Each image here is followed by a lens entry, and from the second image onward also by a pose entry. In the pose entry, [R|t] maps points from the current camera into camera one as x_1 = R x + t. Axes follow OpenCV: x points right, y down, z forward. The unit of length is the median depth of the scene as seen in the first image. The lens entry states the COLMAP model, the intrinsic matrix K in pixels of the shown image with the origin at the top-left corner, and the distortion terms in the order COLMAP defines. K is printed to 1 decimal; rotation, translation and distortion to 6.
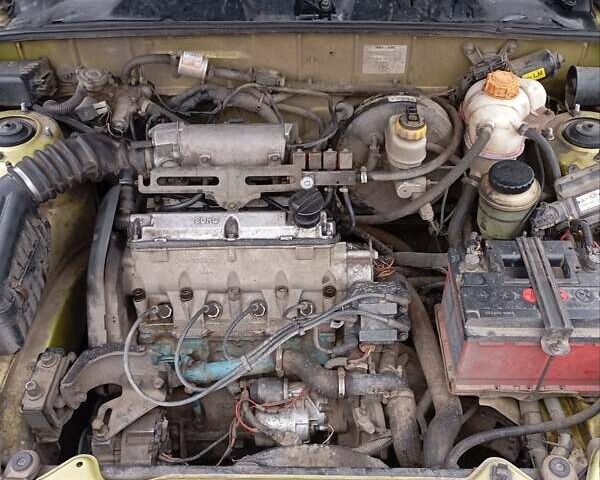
lens RADIAL K [[672.5, 0, 300.0], [0, 672.5, 240.0], [0, 0, 1]] dist [0.065330, -0.027134]
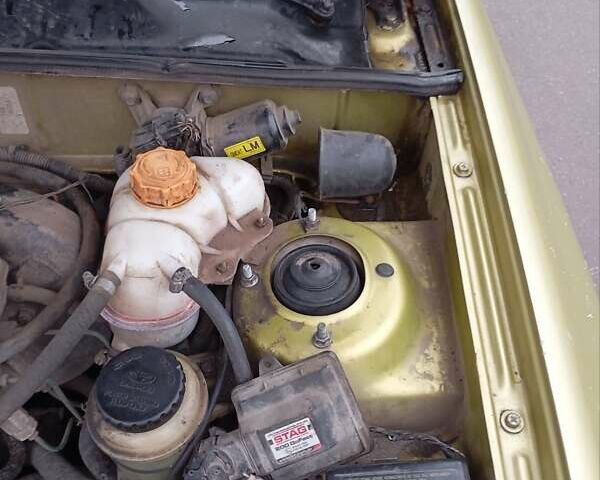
lens RADIAL K [[672.5, 0, 300.0], [0, 672.5, 240.0], [0, 0, 1]] dist [0.065330, -0.027134]
pose [[0.995233, -0.020948, 0.095251, 0.340601], [0.015678, 0.998322, 0.055745, -0.201074], [-0.096259, -0.053985, 0.993891, 0.455341]]
